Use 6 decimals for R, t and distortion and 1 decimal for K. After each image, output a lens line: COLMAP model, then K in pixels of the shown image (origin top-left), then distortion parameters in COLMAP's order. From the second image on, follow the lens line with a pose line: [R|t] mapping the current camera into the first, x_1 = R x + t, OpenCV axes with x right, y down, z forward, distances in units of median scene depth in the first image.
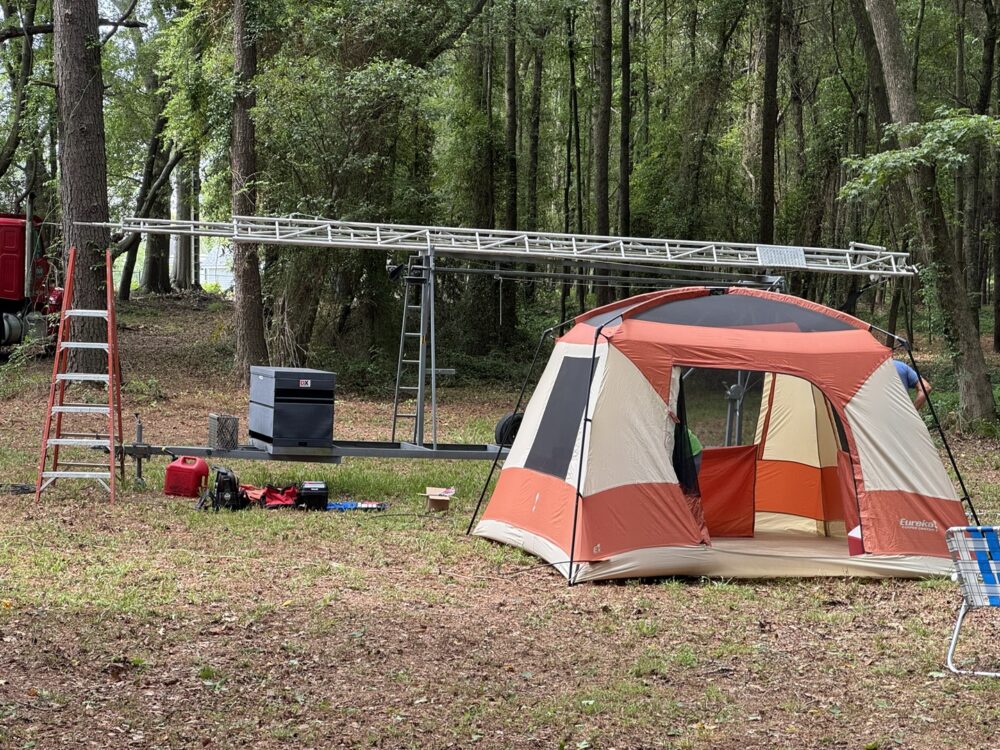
lens RADIAL K [[2244.1, 0, 500.0], [0, 2244.1, 375.0], [0, 0, 1]] dist [0.040794, 0.448461]
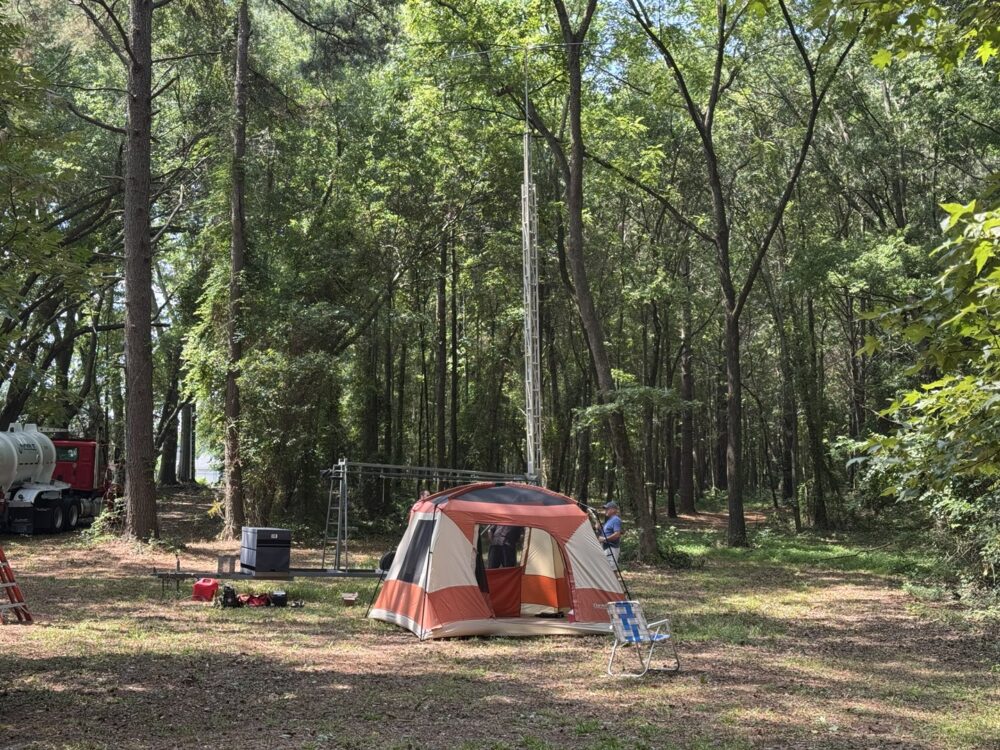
lens RADIAL K [[1403.6, 0, 500.0], [0, 1403.6, 375.0], [0, 0, 1]] dist [0.144193, 0.008461]
pose [[0.996291, 0.002357, 0.086021, -0.003986], [0.007310, 0.993694, -0.111885, 0.003310], [-0.085743, 0.112099, 0.989991, -0.156187]]
